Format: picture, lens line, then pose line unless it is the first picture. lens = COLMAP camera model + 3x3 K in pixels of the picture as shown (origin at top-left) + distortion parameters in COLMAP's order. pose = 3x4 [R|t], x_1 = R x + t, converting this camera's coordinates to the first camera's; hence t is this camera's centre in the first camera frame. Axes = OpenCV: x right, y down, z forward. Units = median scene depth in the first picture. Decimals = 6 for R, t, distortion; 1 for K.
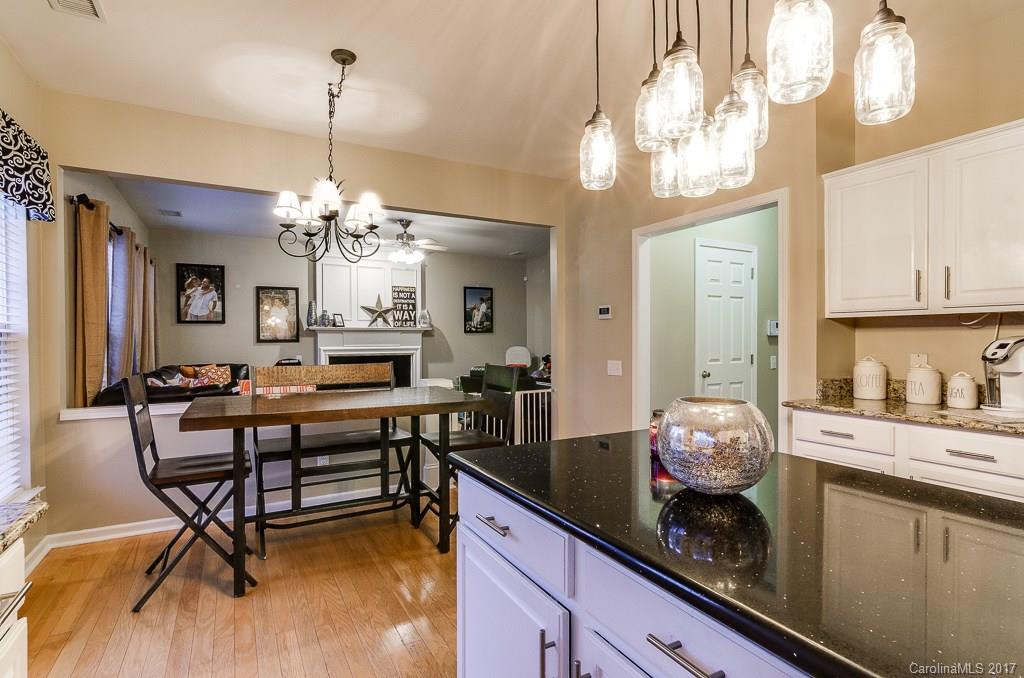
lens RADIAL K [[505.5, 0, 509.5], [0, 505.5, 341.8], [0, 0, 1]] dist [0.001057, 0.000203]
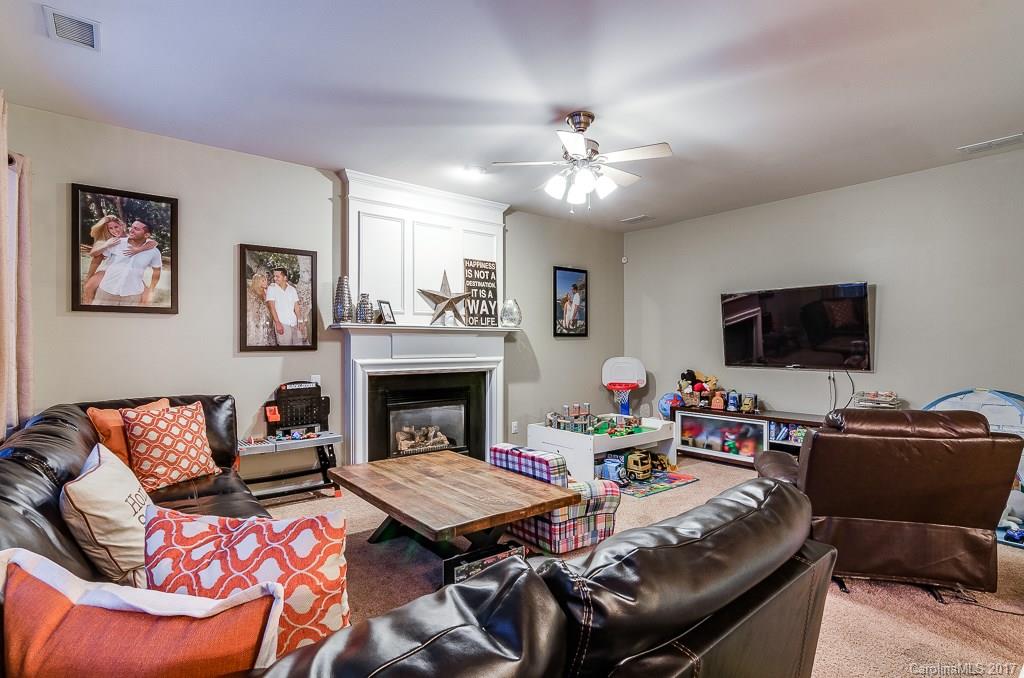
lens RADIAL K [[505.5, 0, 509.5], [0, 505.5, 341.8], [0, 0, 1]] dist [0.001057, 0.000203]
pose [[0.986807, 0.006500, 0.161770, -0.282826], [-0.004721, 0.999924, -0.011379, -0.003424], [-0.161832, 0.010466, 0.986763, 0.400513]]
